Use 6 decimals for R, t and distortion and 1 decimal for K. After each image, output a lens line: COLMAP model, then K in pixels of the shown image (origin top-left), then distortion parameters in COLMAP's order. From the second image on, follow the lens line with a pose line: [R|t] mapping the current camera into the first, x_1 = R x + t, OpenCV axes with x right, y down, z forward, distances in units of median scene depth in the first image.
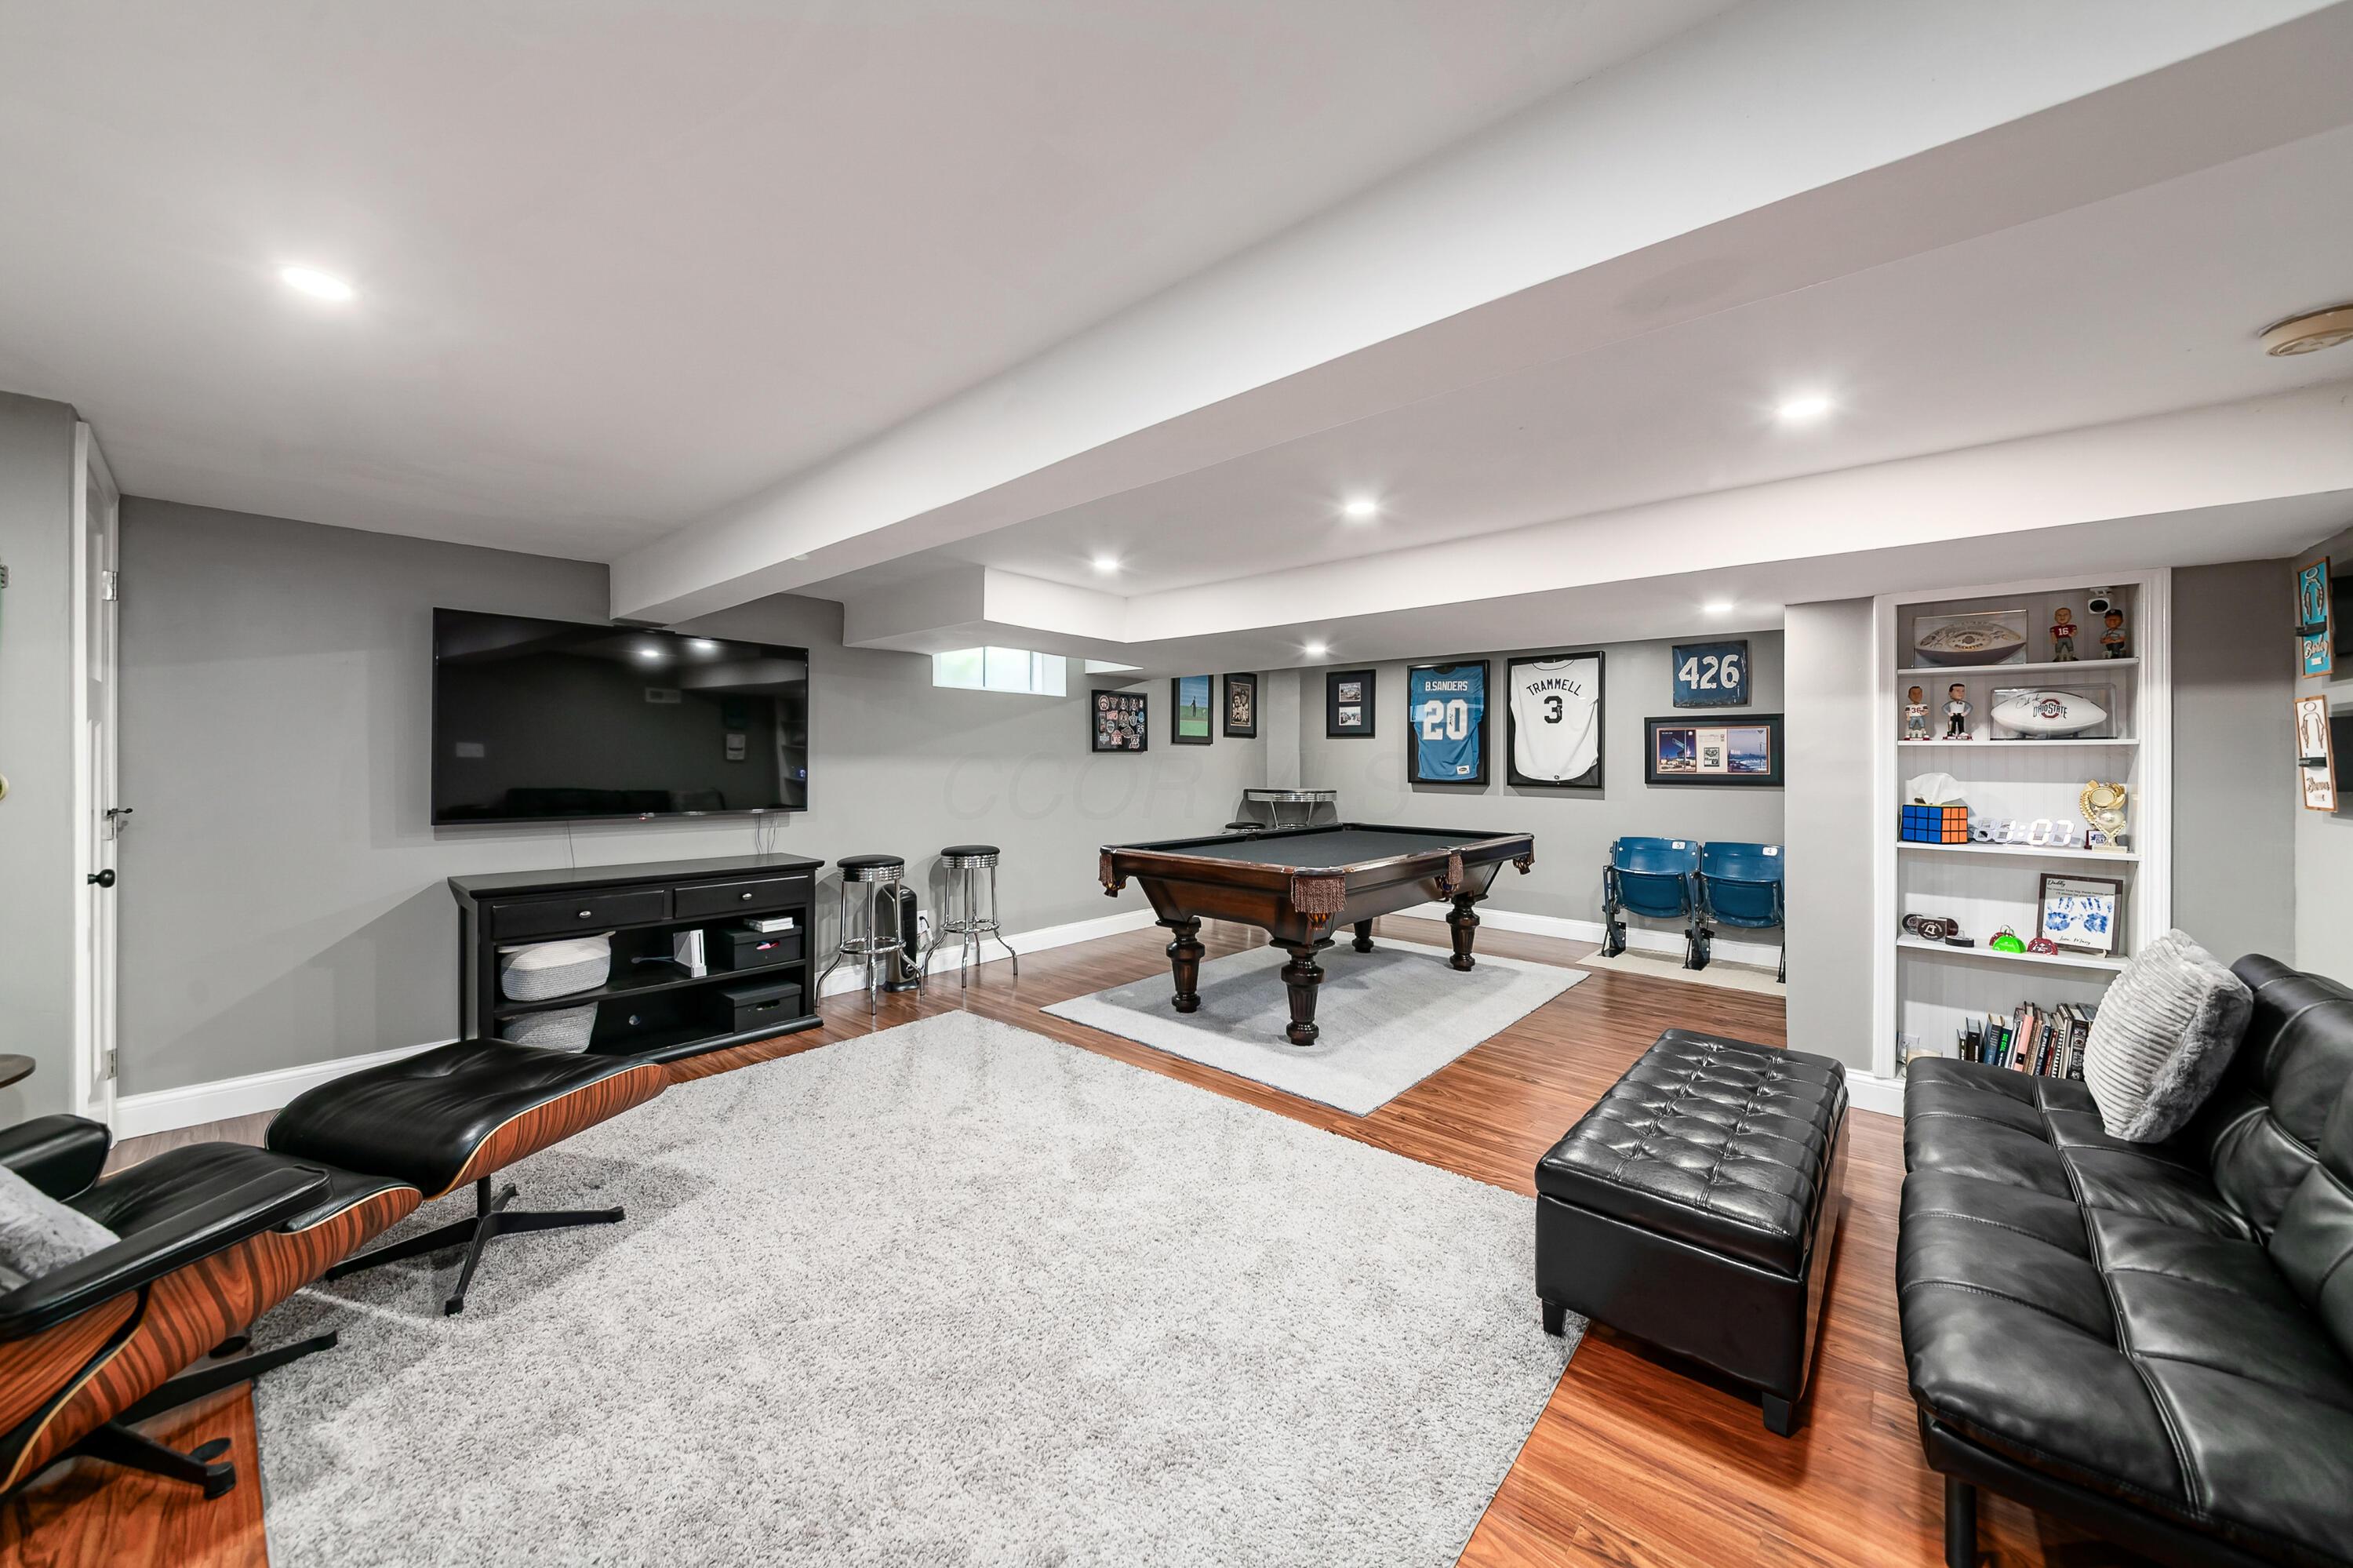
lens RADIAL K [[832.5, 0, 1165.3], [0, 832.5, 769.7], [0, 0, 1]] dist [0.000597, 0.000039]
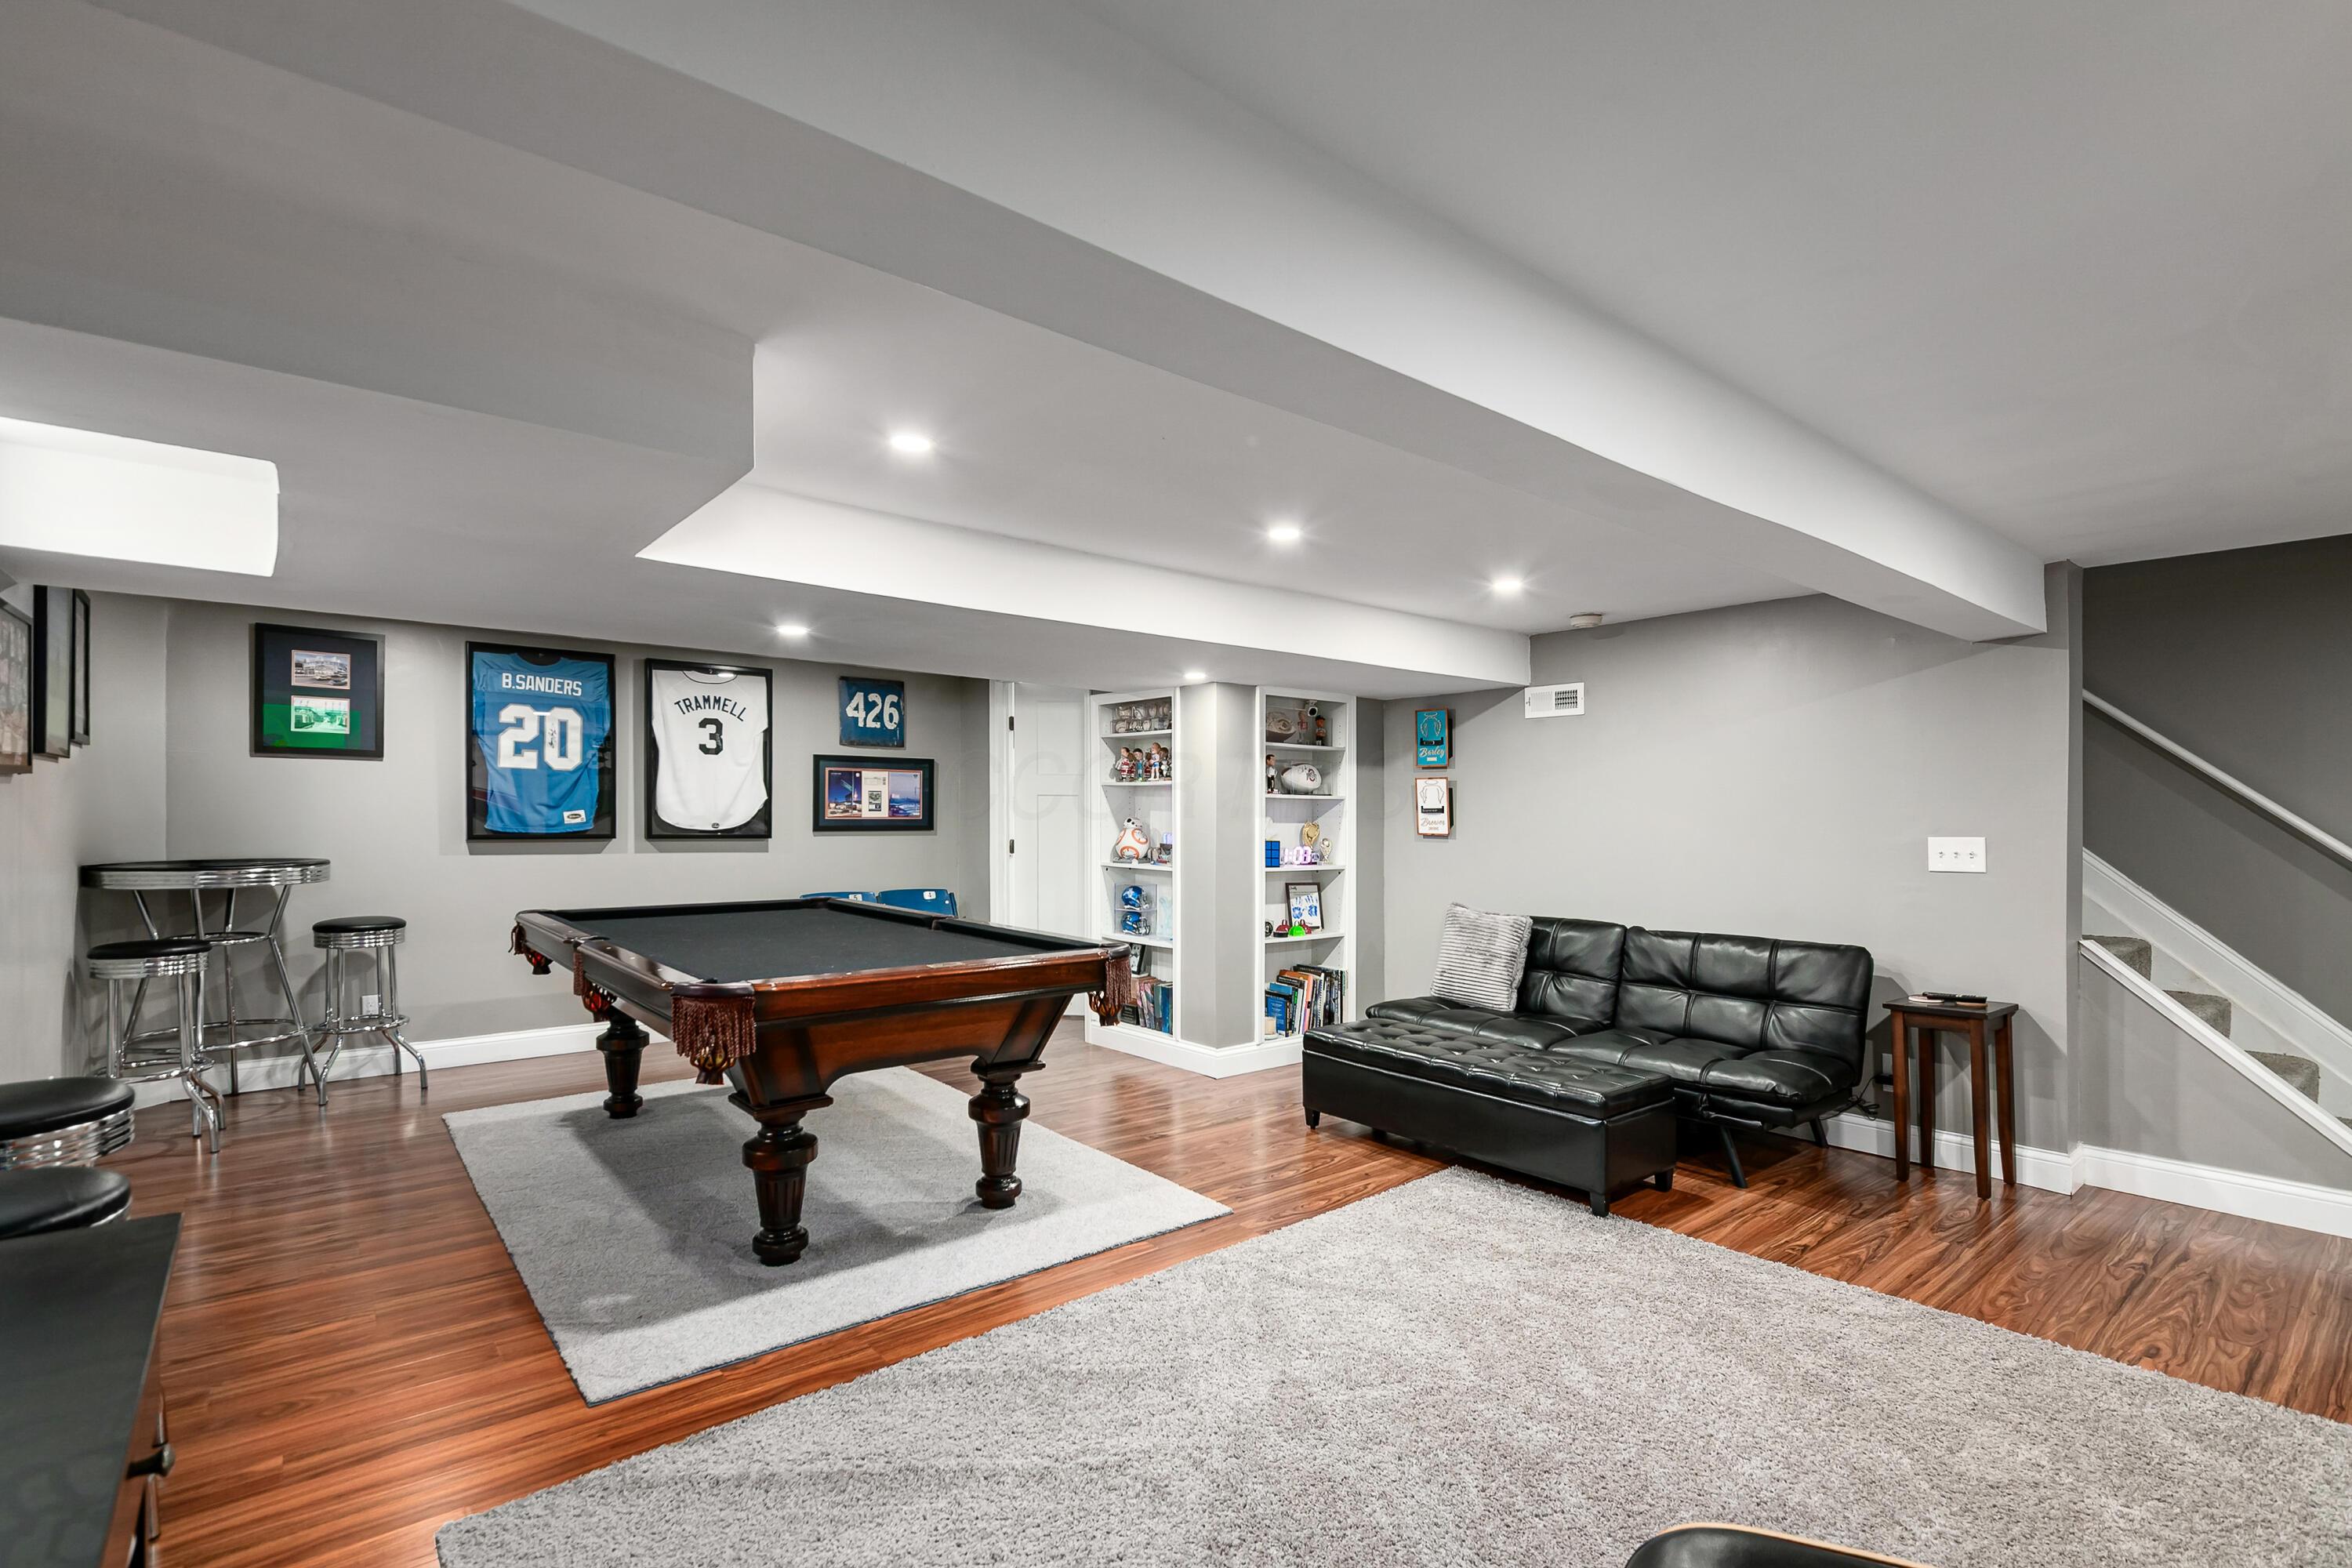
lens RADIAL K [[1083.6, 0, 1162.9], [0, 1083.6, 811.5], [0, 0, 1]] dist [0.030494, -0.020512]
pose [[0.154706, -0.003208, 0.987955, -0.501756], [0.002260, 0.999993, 0.002893, -0.006504], [-0.987958, 0.001785, 0.154712, 0.493860]]
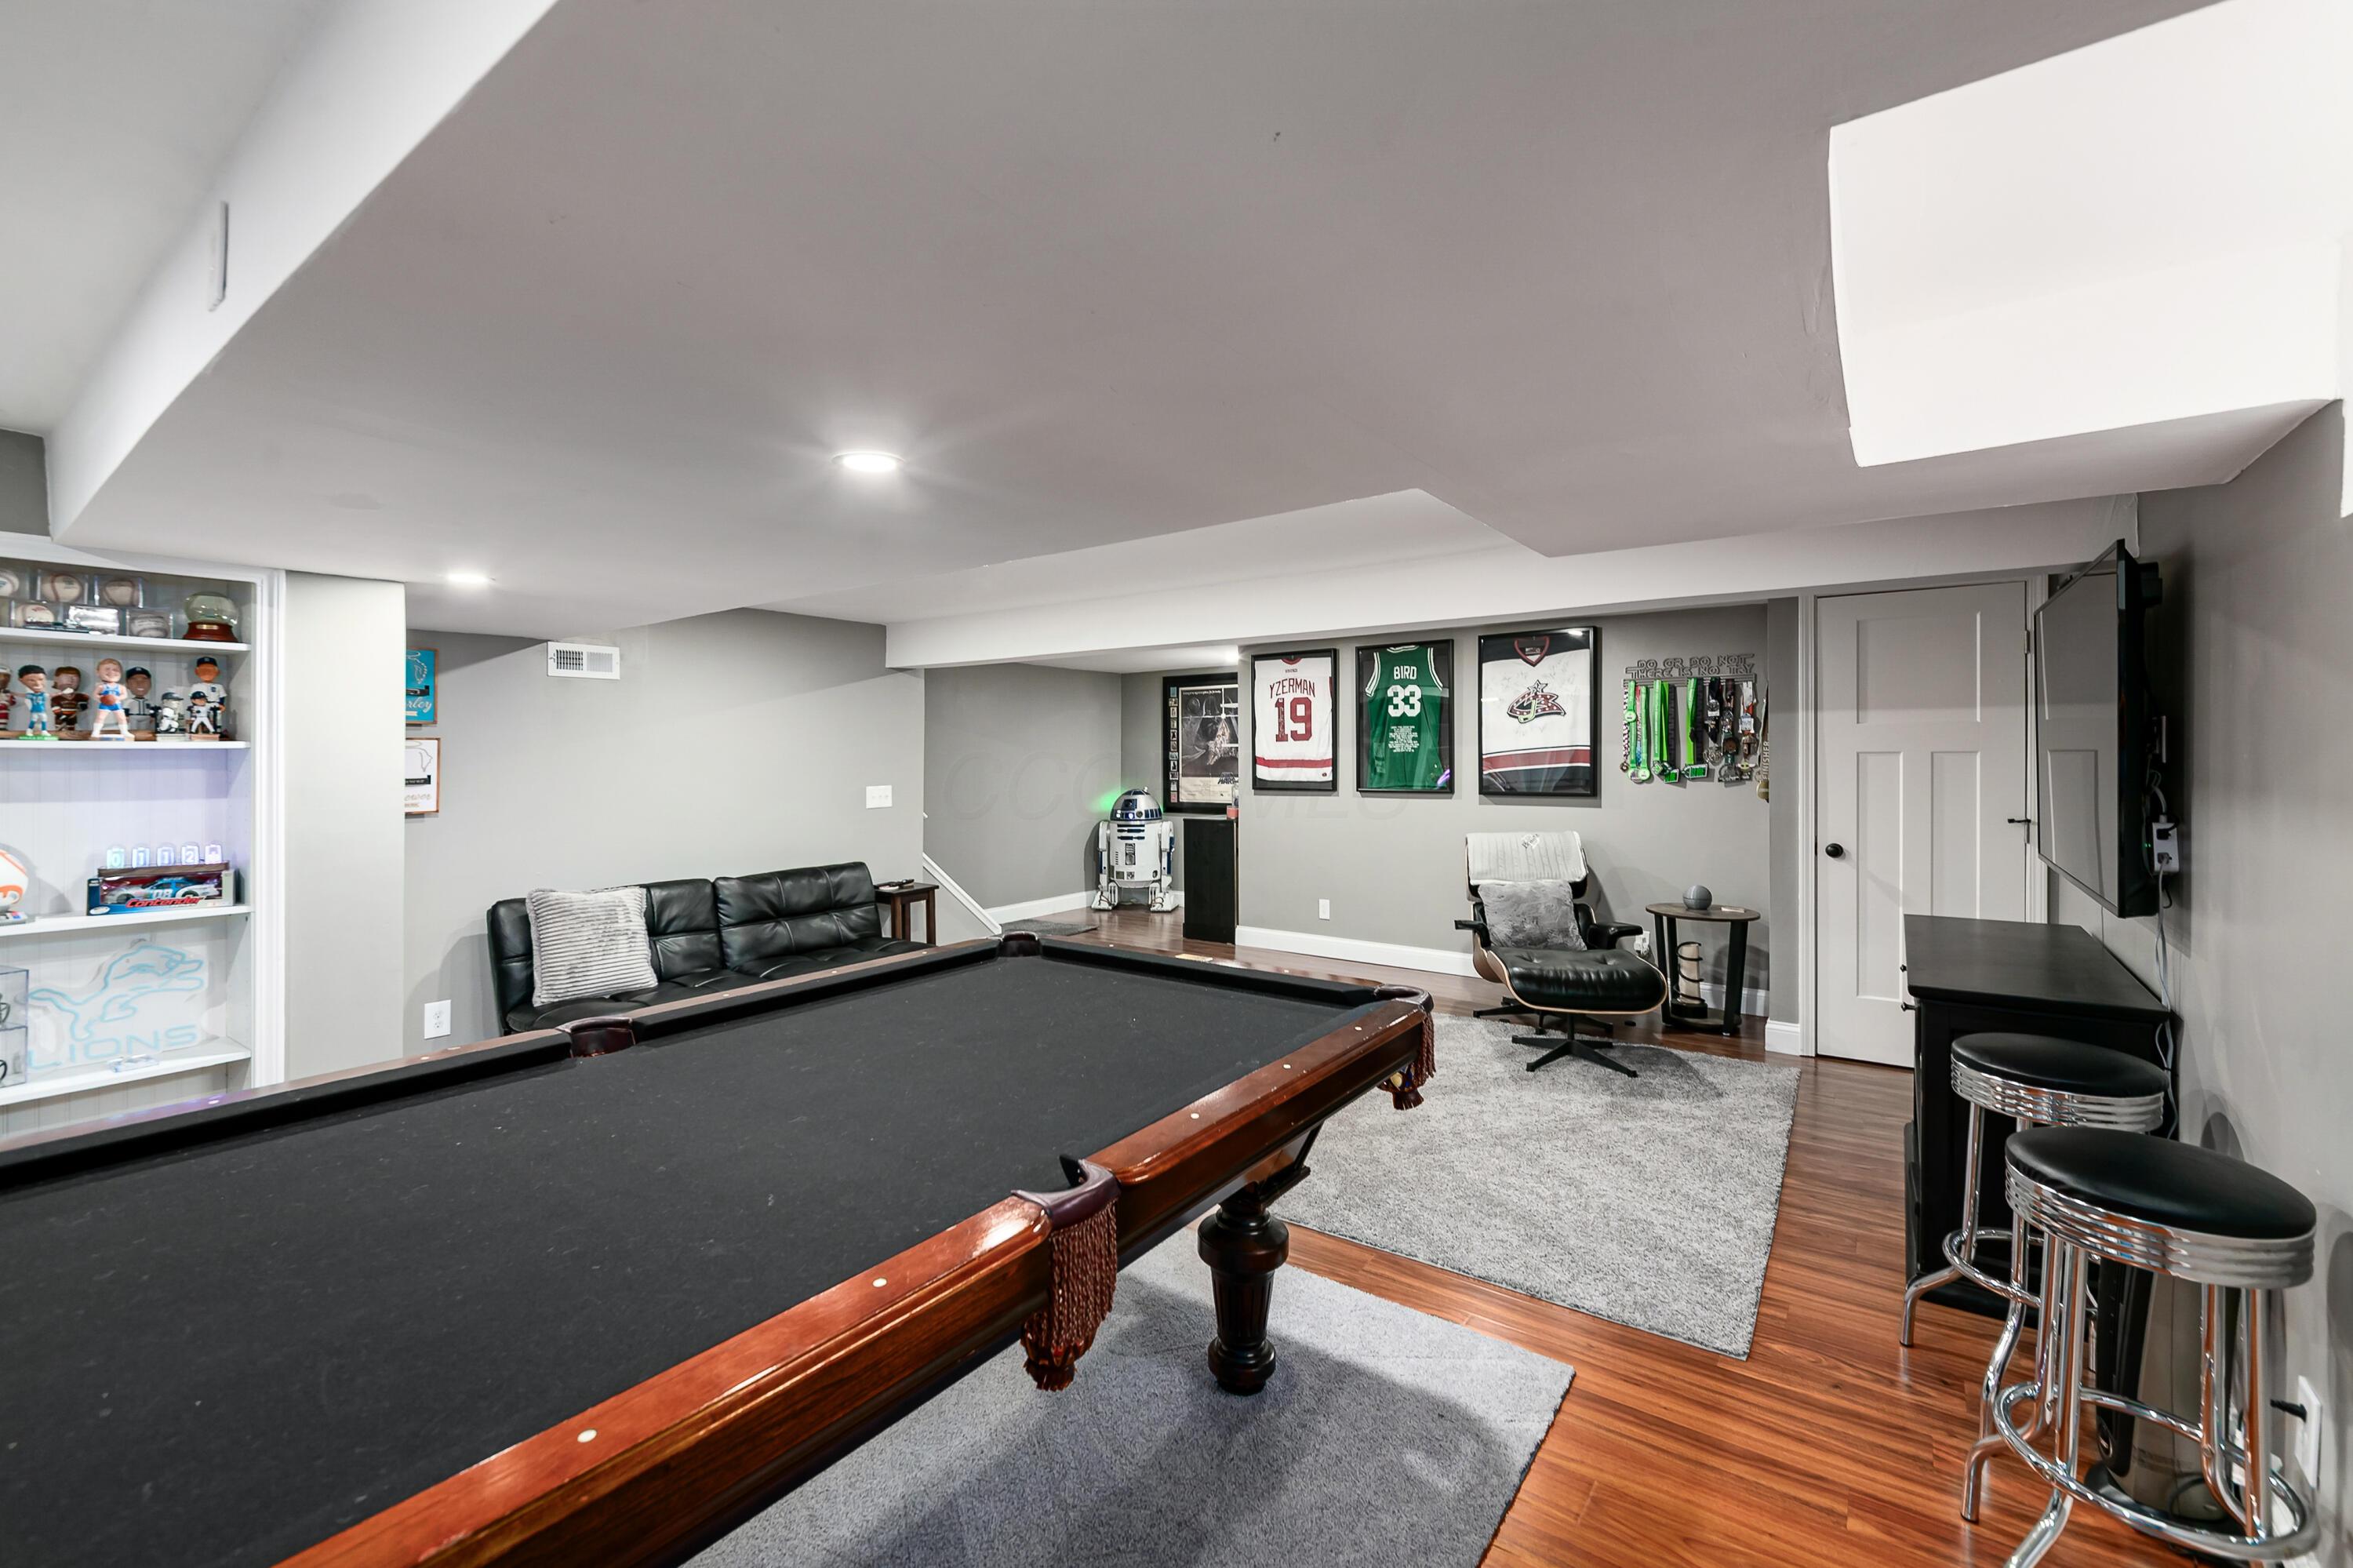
lens RADIAL K [[946.9, 0, 1179.2], [0, 946.9, 774.9], [0, 0, 1]] dist [0.007032, -0.005190]
pose [[-0.995492, -0.001233, -0.094840, 0.067819], [-0.004353, 0.999456, 0.032699, -0.033158], [0.094749, 0.032965, -0.994955, 1.128856]]
